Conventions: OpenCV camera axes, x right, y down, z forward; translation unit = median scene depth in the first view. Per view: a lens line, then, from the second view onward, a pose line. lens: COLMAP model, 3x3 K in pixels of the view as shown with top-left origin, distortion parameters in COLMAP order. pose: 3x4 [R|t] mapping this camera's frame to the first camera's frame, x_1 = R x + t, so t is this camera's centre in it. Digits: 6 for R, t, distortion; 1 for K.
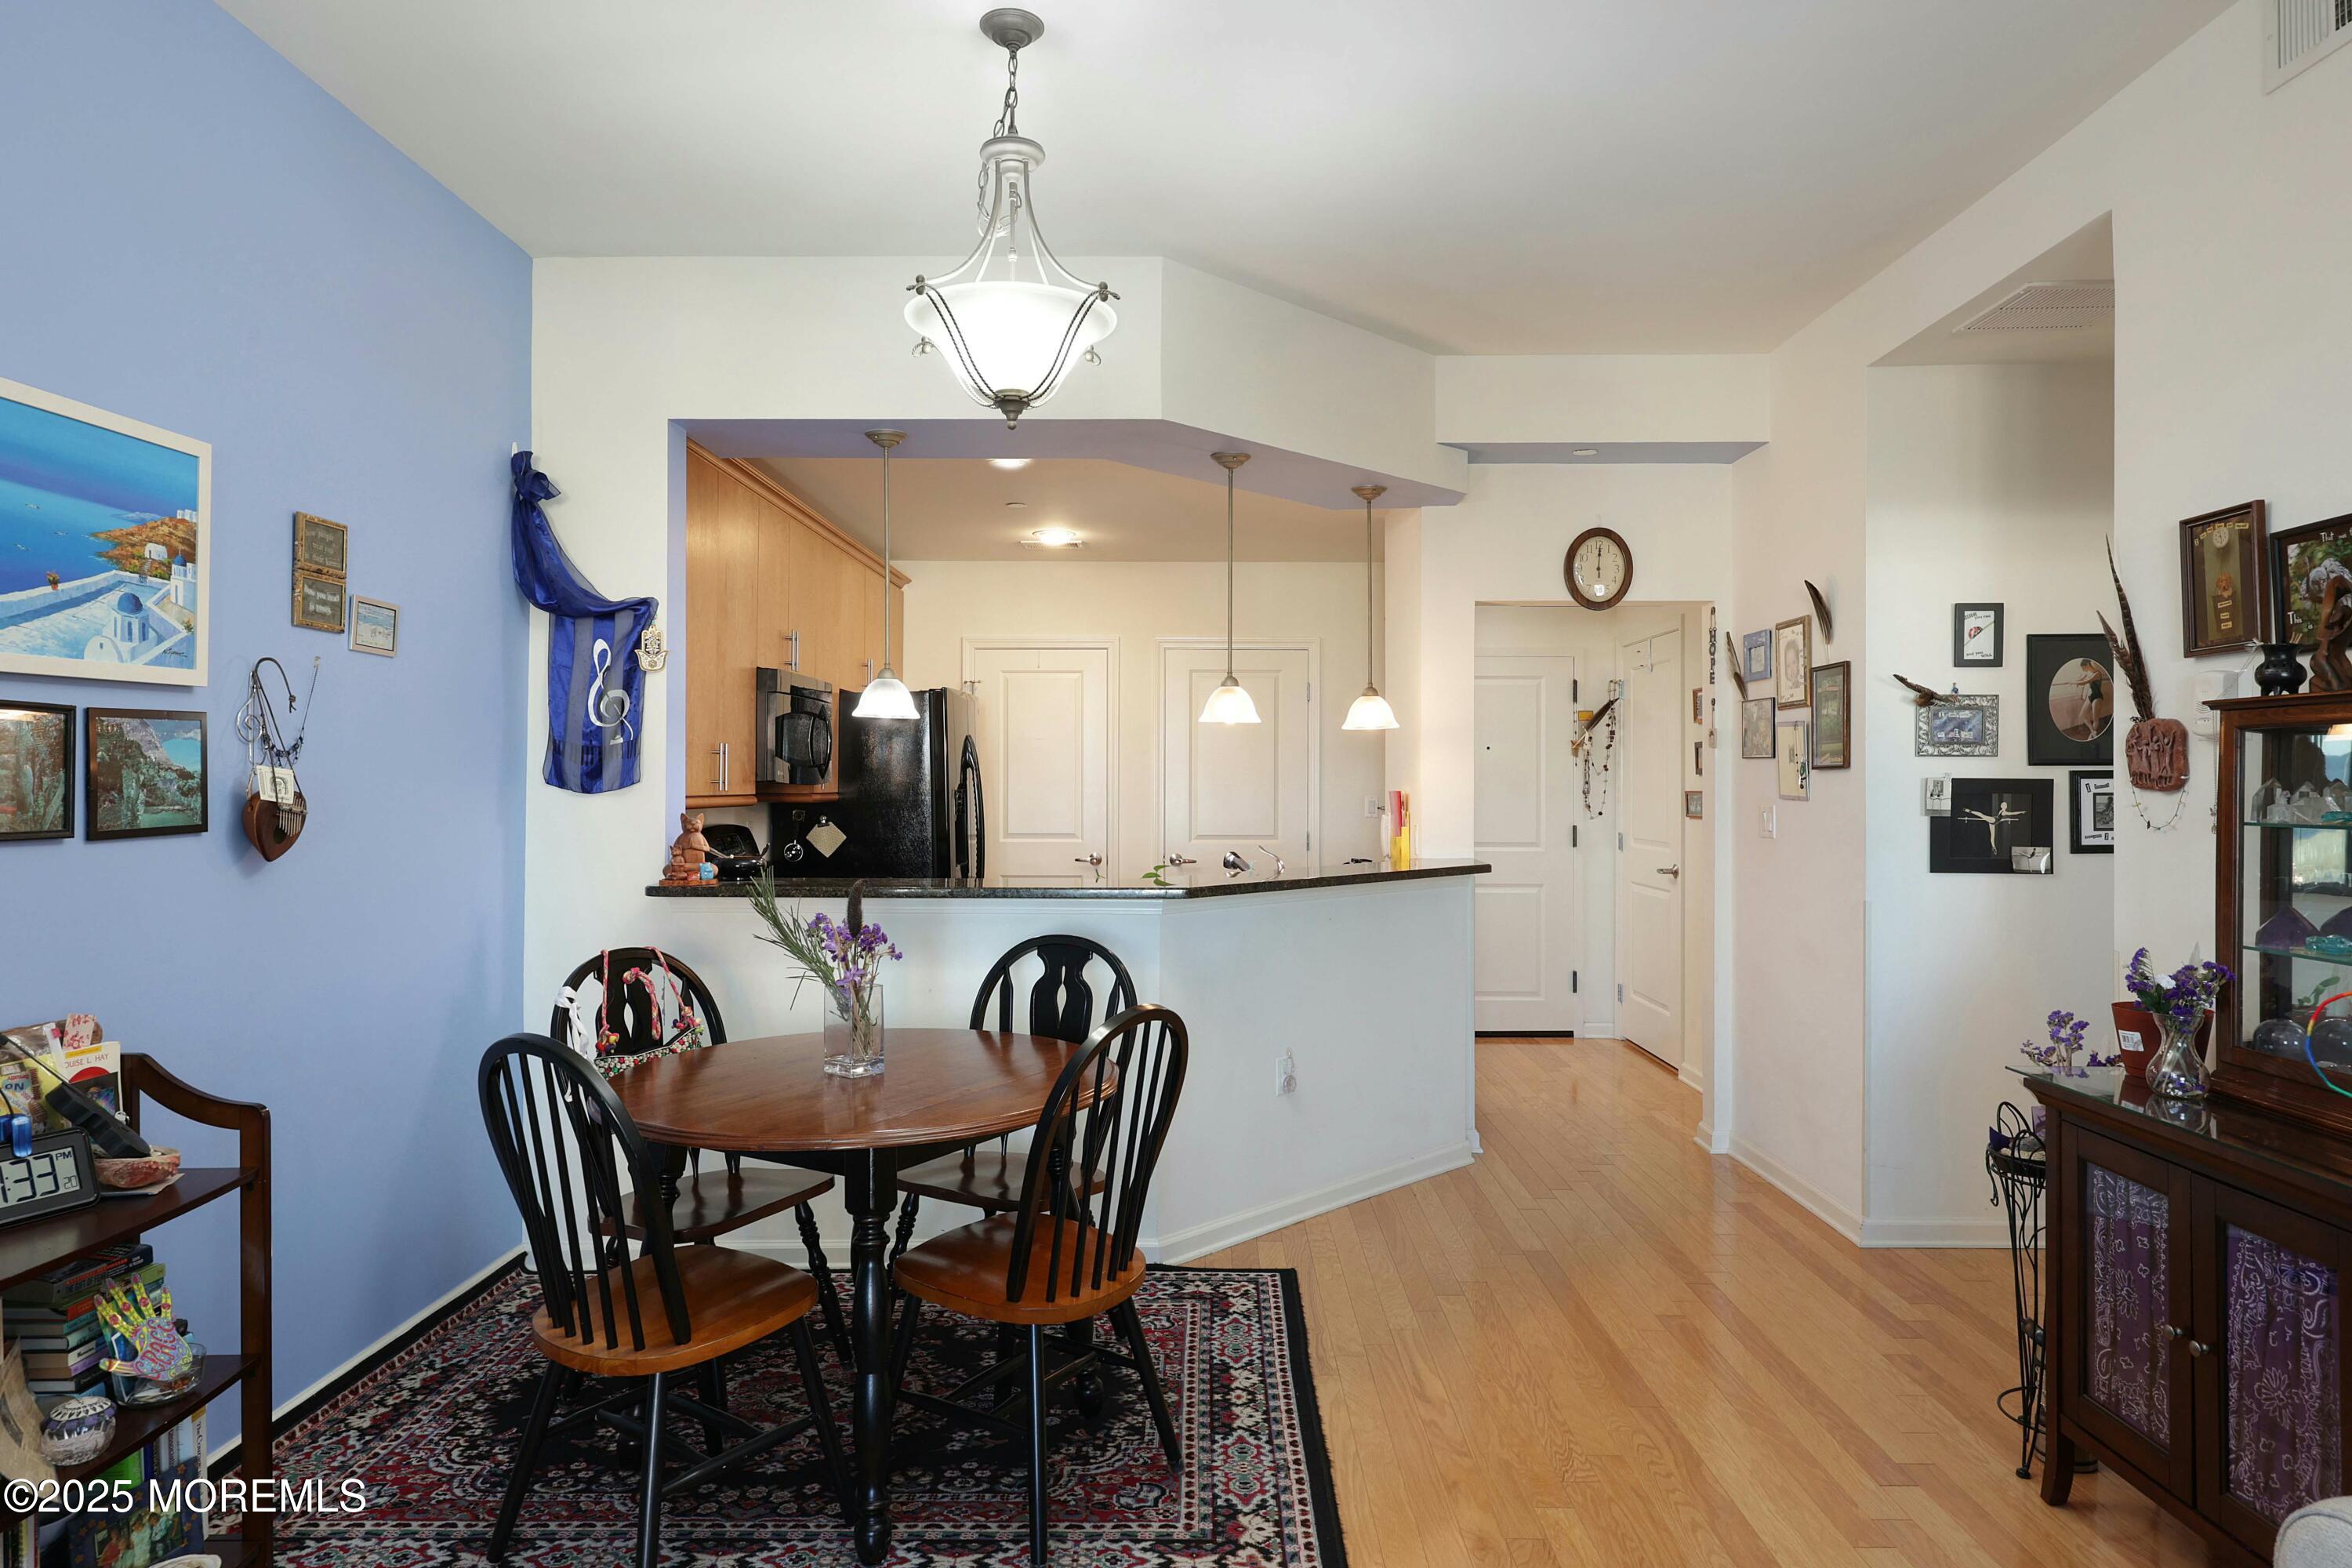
lens RADIAL K [[1400.6, 0, 1177.1], [0, 1400.6, 772.3], [0, 0, 1]] dist [-0.001037, 0.001494]
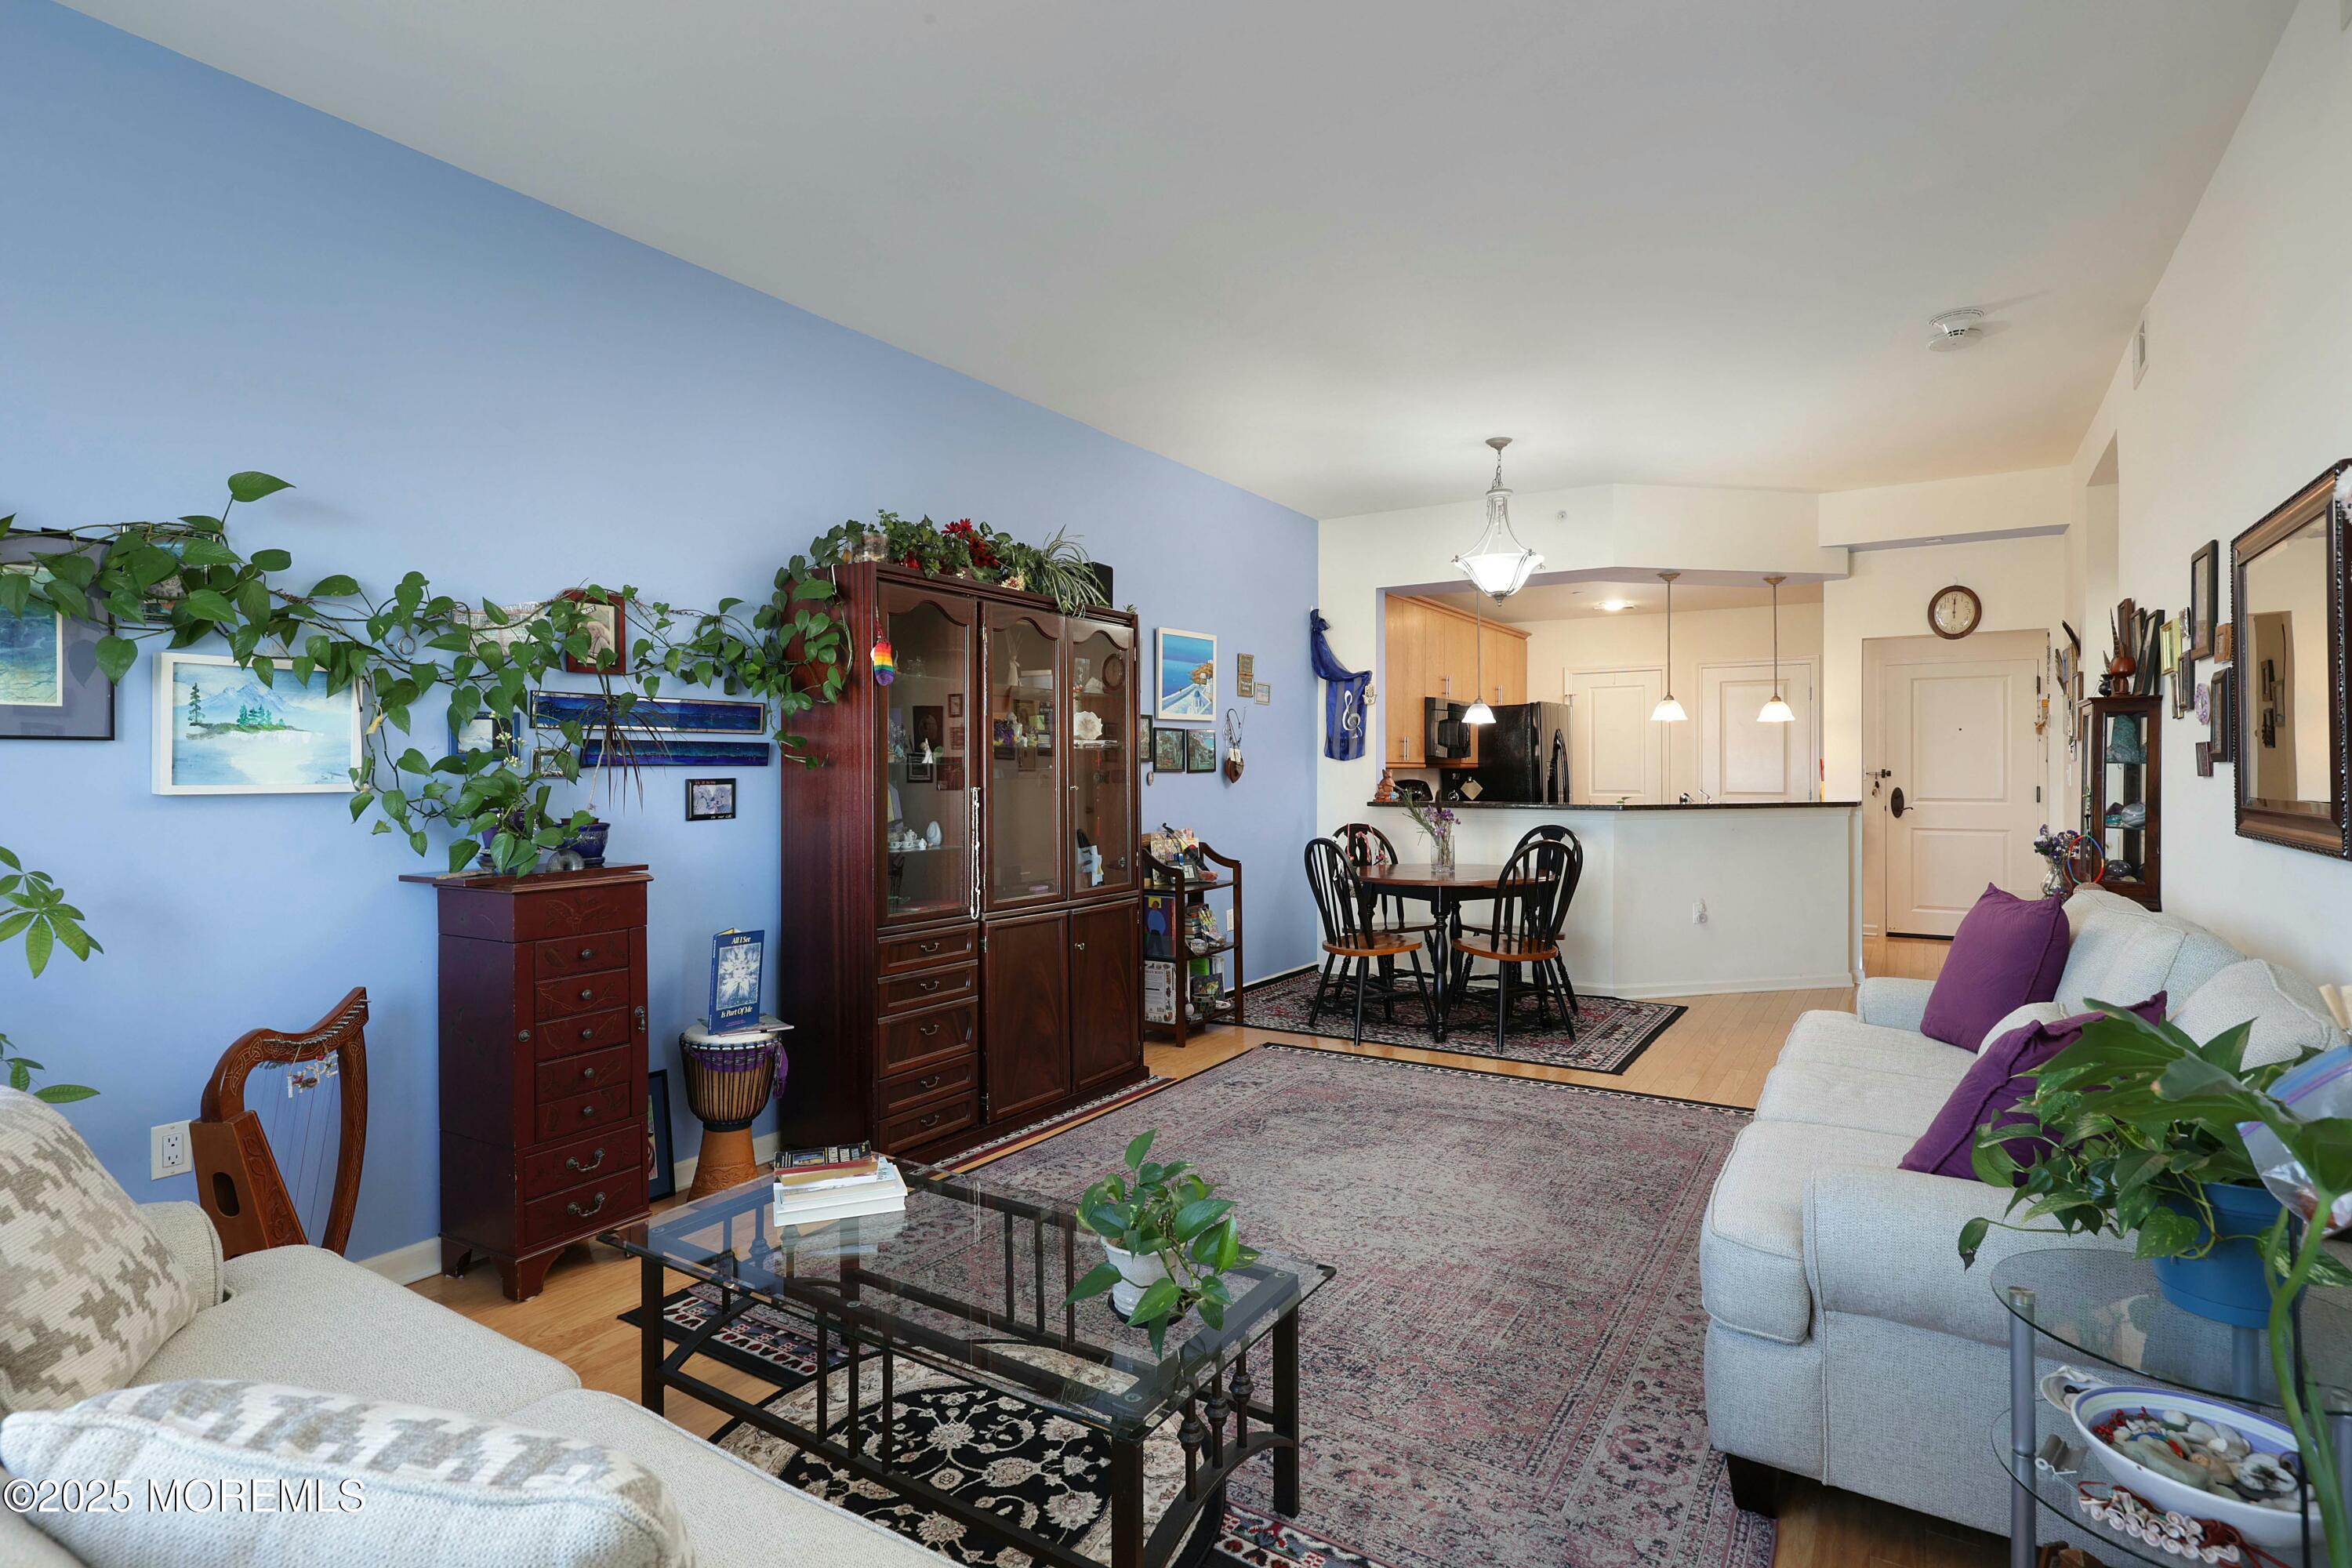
lens RADIAL K [[1179.4, 0, 1176.0], [0, 1179.4, 784.0], [0, 0, 1]] dist [0.013463, 0.000069]
pose [[0.852447, 0.001568, -0.522812, 0.392591], [0.009173, 0.999797, 0.017955, 0.019048], [0.522734, -0.020102, 0.852259, -0.867819]]
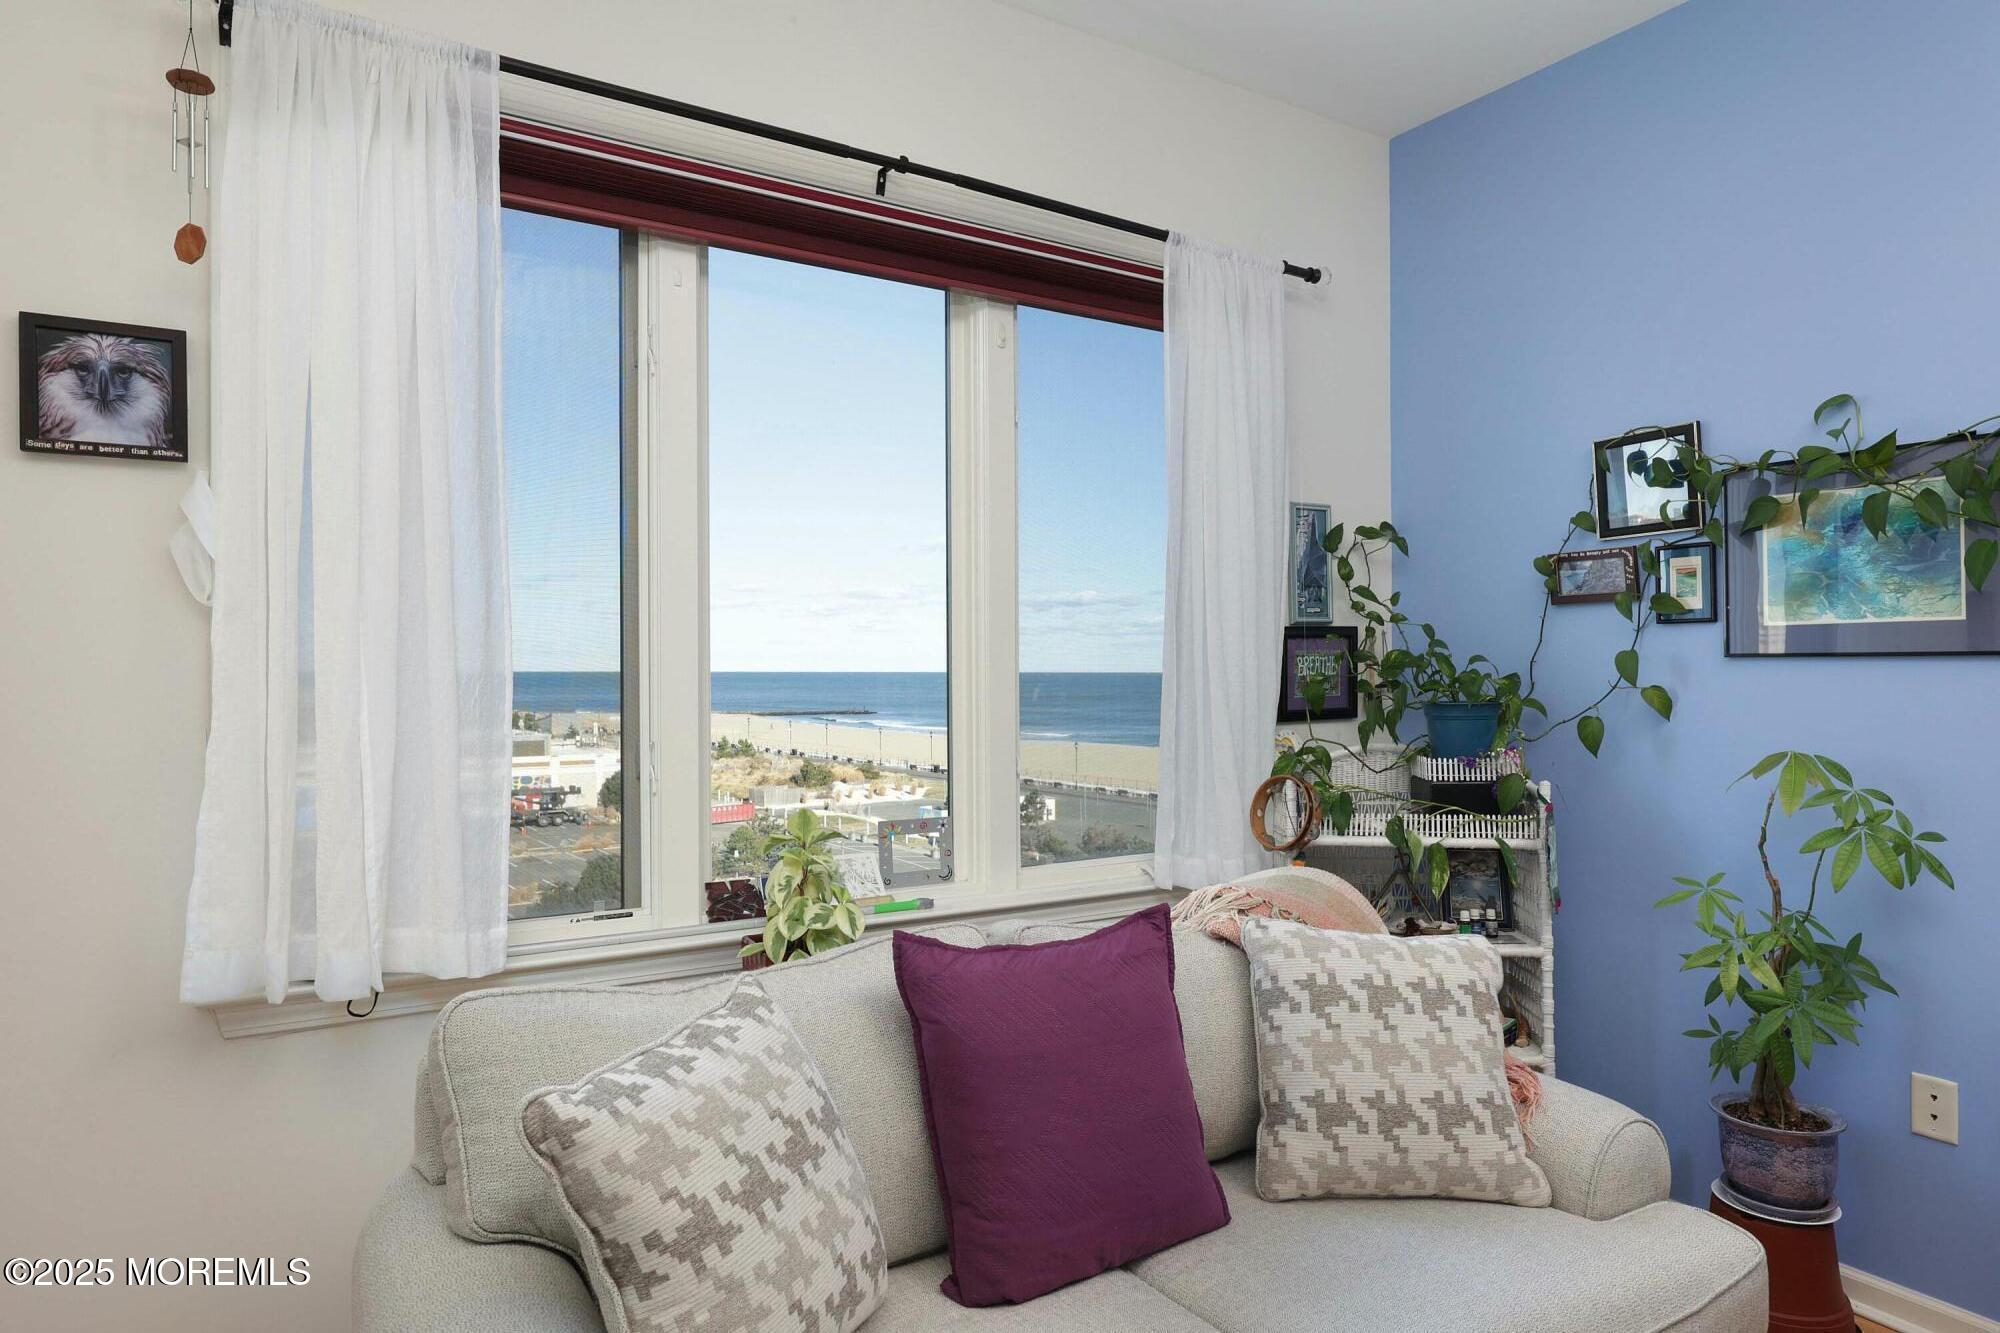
lens RADIAL K [[1202.2, 0, 1008.5], [0, 1202.2, 671.5], [0, 0, 1]] dist [-0.000173, 0.000853]
pose [[-0.839480, -0.001352, -0.543389, 0.270390], [0.001259, 0.999989, -0.004433, 0.010817], [0.543390, -0.004405, -0.839469, -0.334156]]
